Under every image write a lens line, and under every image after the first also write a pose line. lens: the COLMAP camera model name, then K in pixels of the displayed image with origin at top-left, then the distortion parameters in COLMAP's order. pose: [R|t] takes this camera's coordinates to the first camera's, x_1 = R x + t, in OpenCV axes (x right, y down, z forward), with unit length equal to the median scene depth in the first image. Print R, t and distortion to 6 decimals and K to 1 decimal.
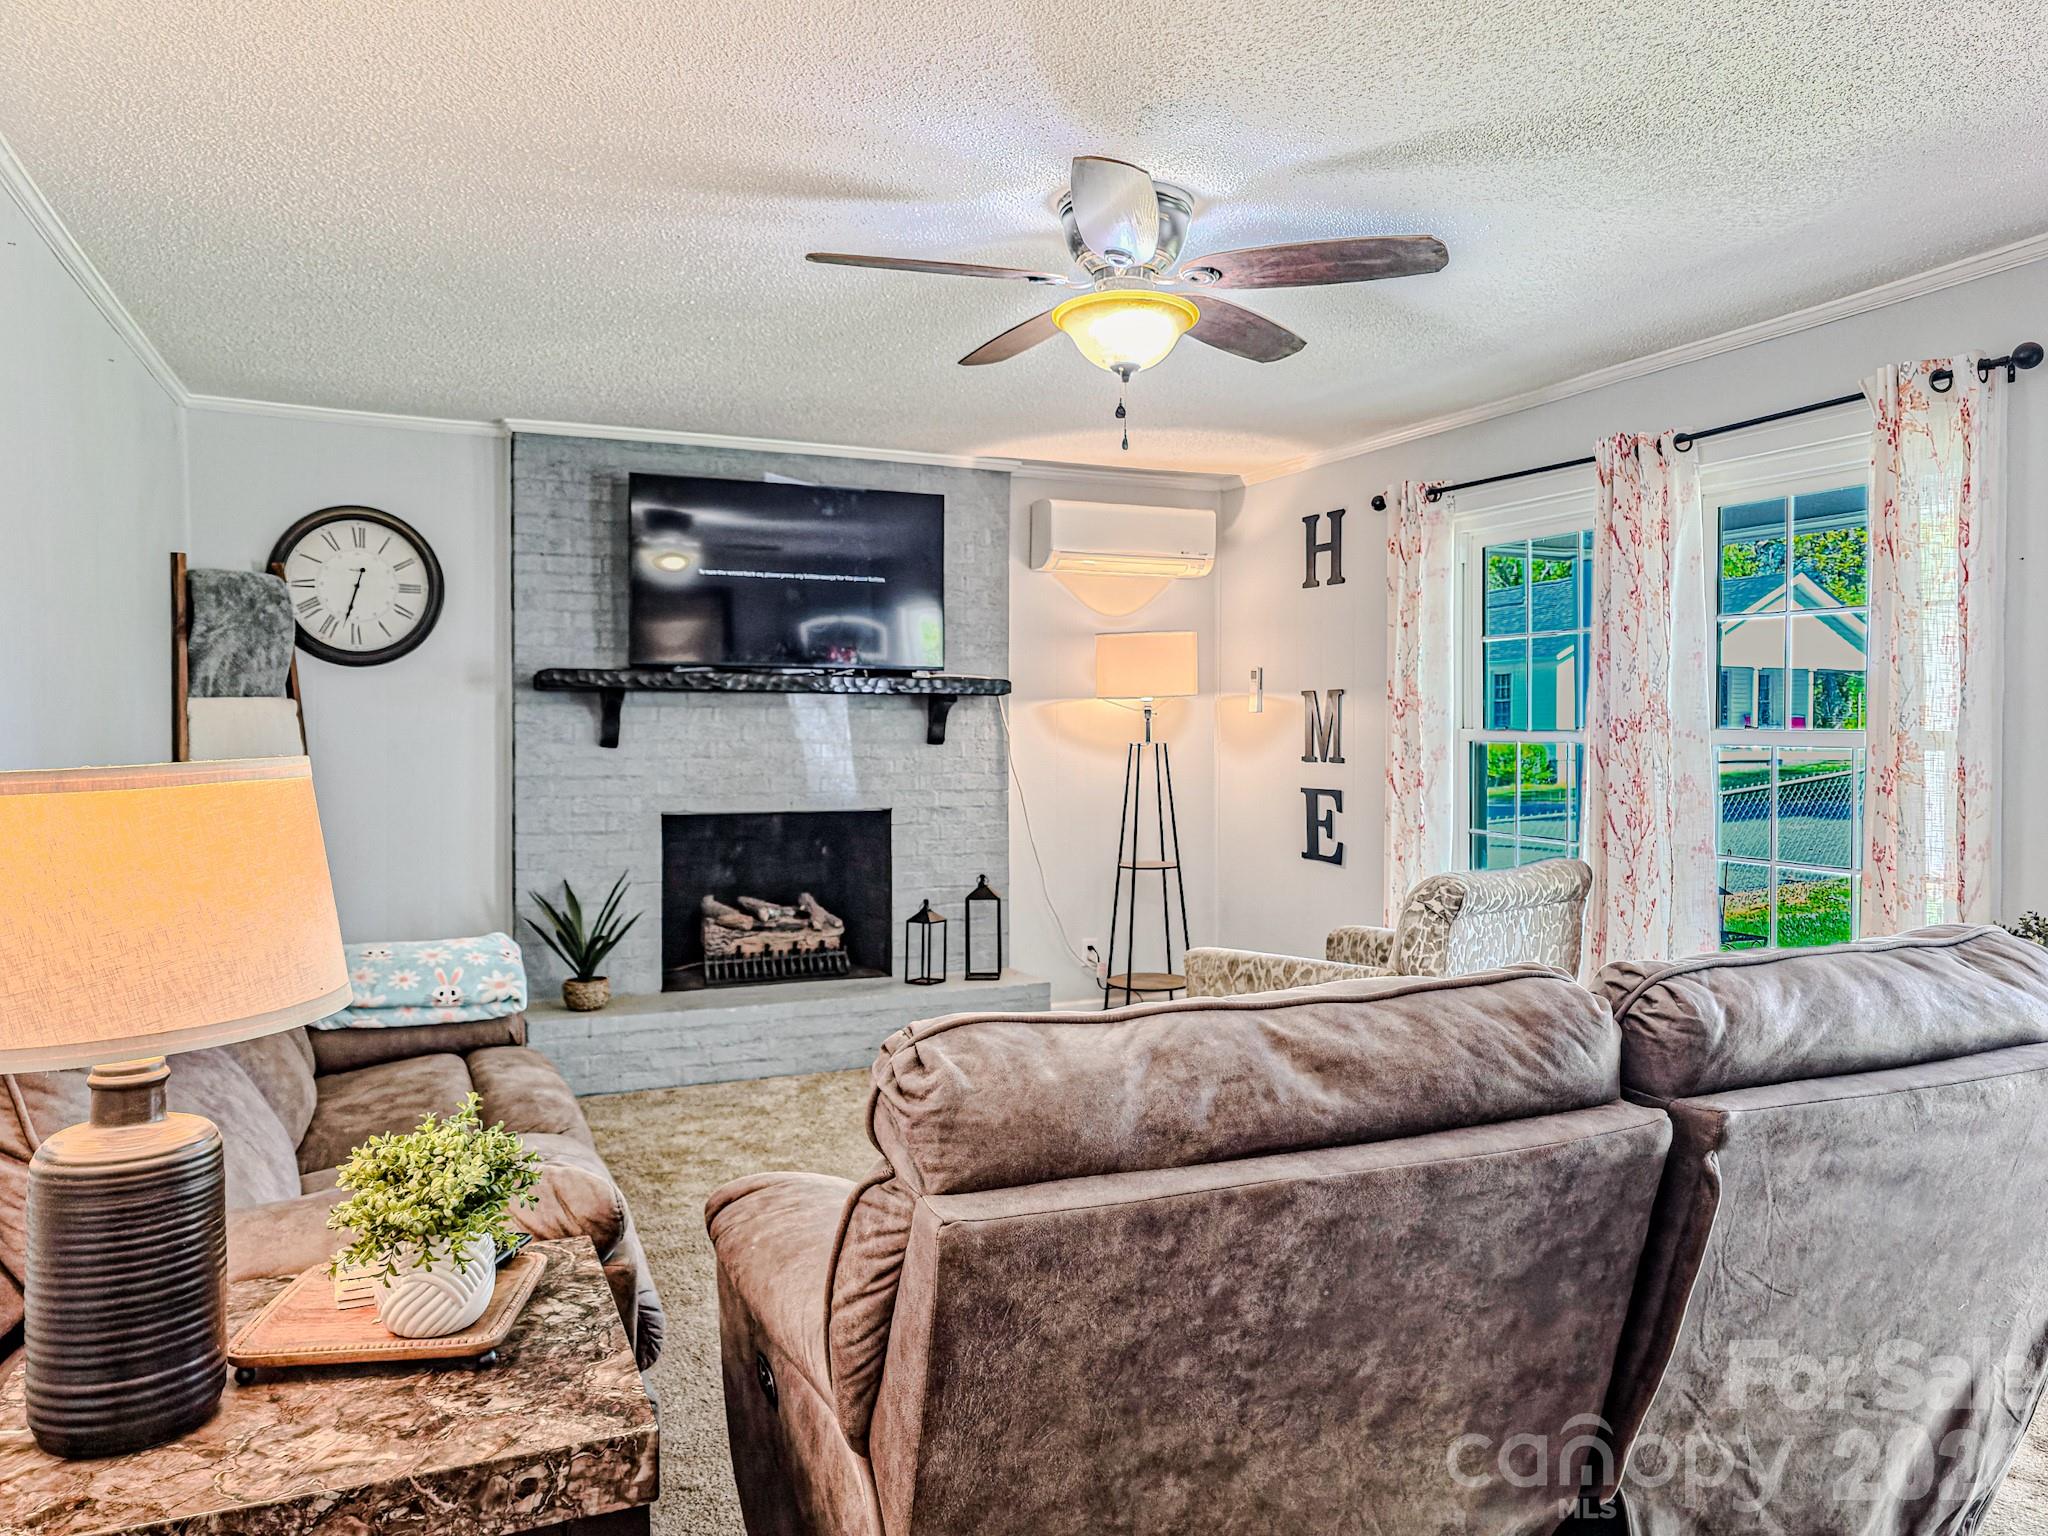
lens RADIAL K [[1372.9, 0, 1028.0], [0, 1372.9, 754.2], [0, 0, 1]] dist [0.028366, -0.004006]
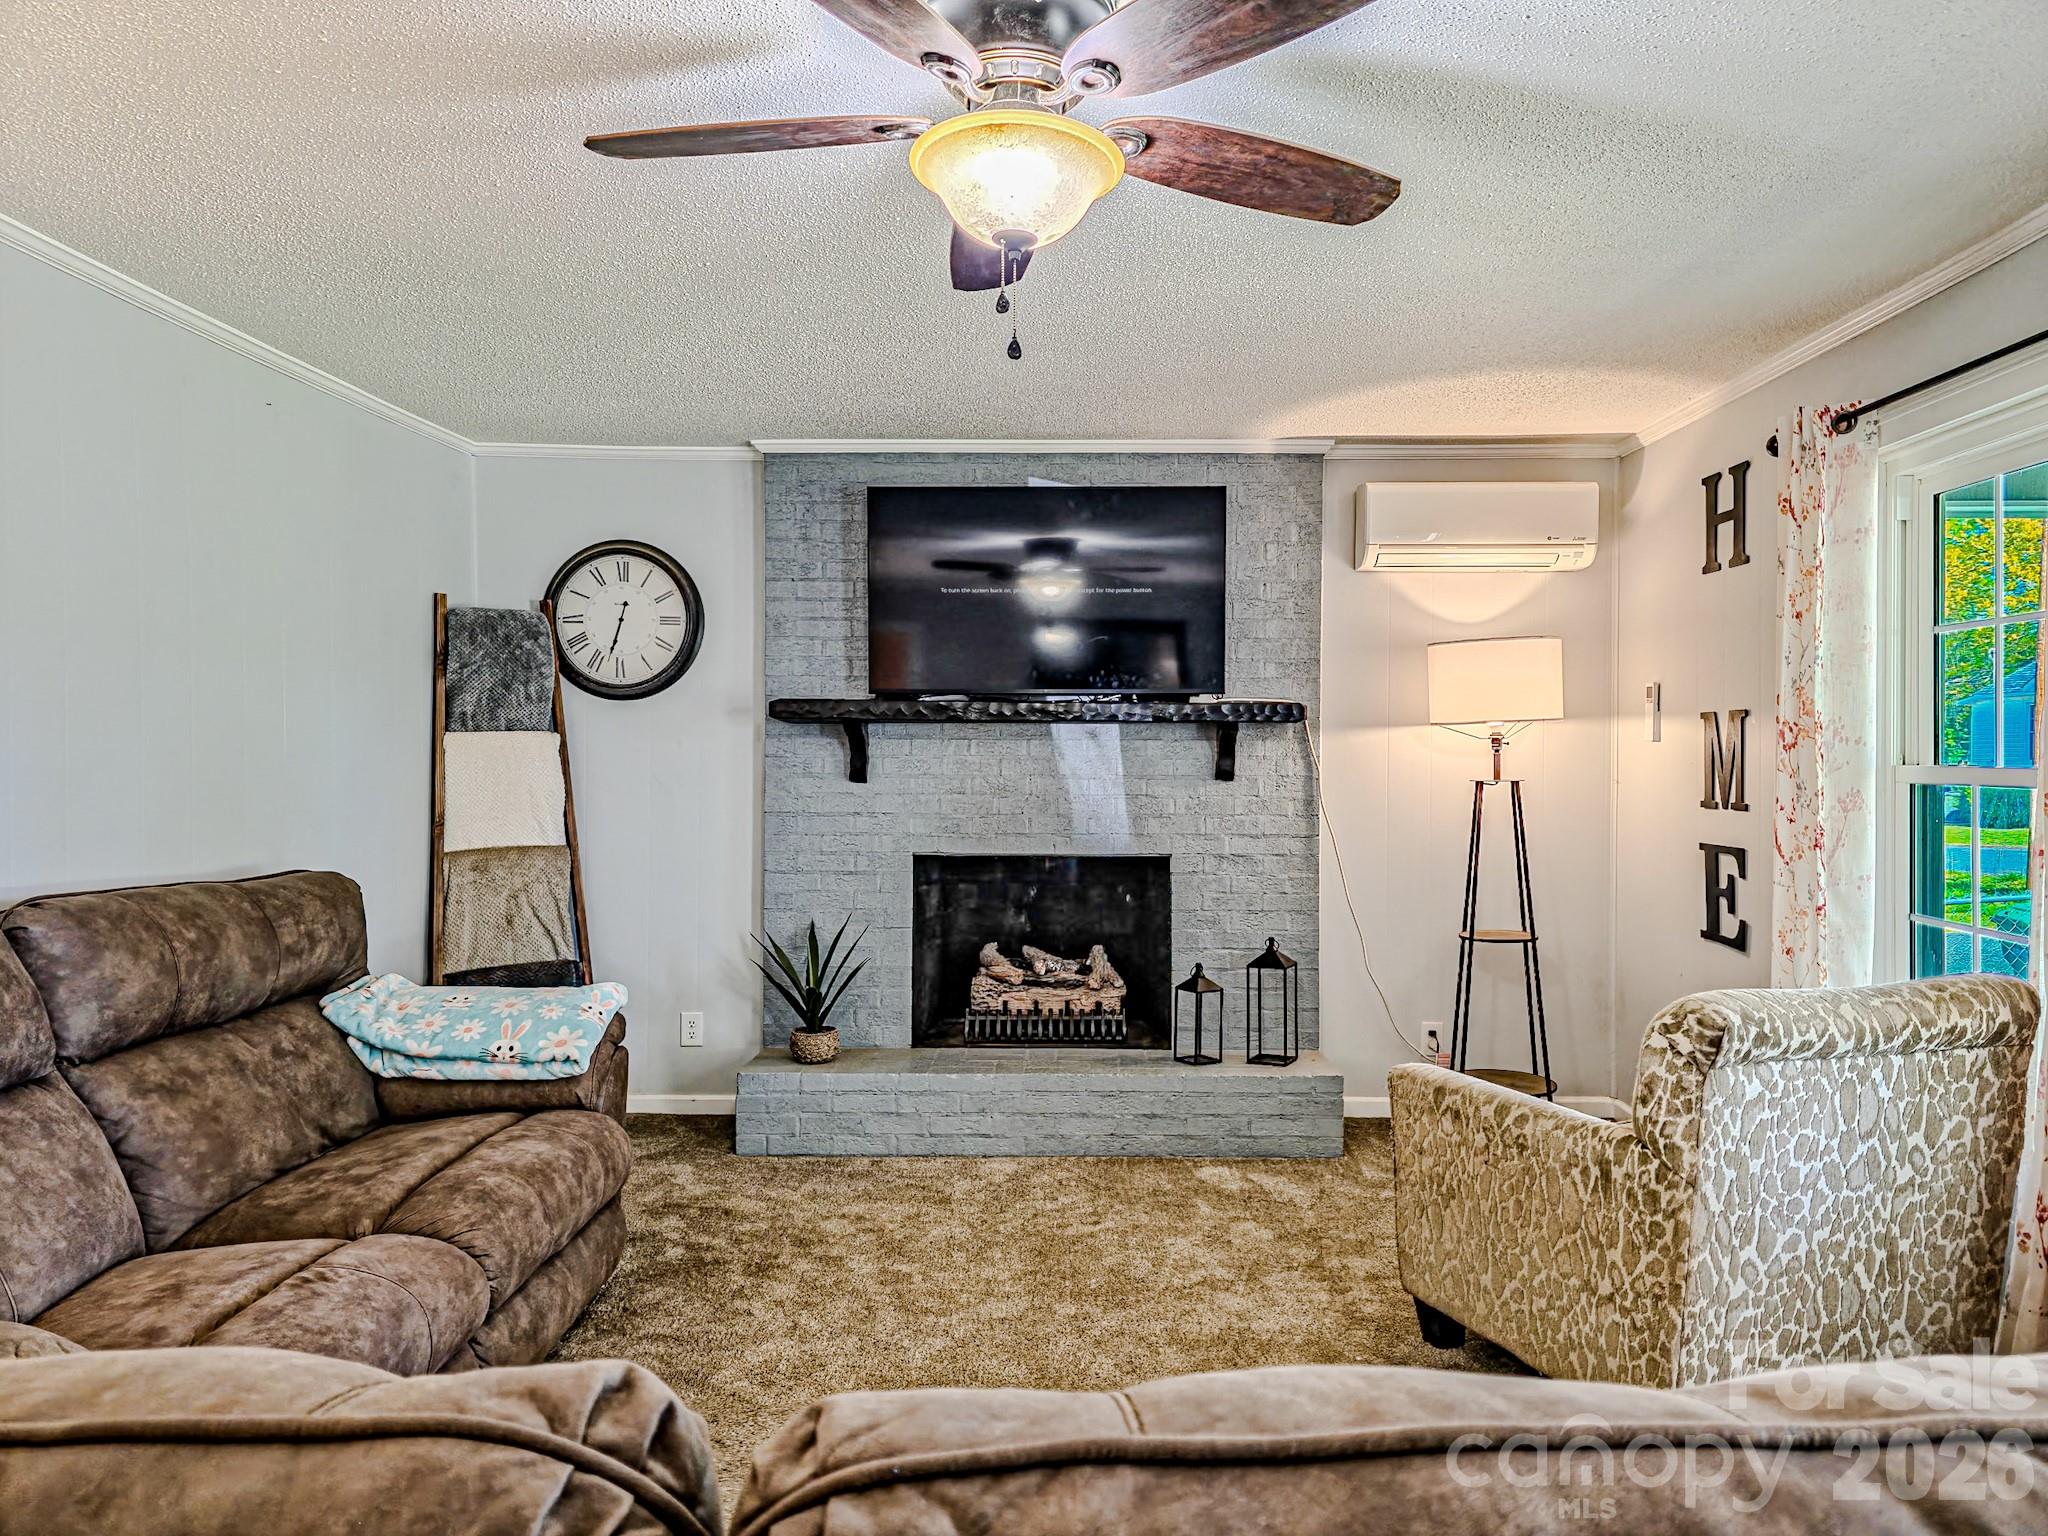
lens RADIAL K [[1372.9, 0, 1030.8], [0, 1372.9, 777.5], [0, 0, 1]] dist [0.028366, -0.004006]
pose [[0.919272, 0.006597, -0.393567, 0.172902], [-0.008985, 0.999951, -0.004224, -0.005060], [0.393520, 0.007419, 0.919286, 0.185477]]
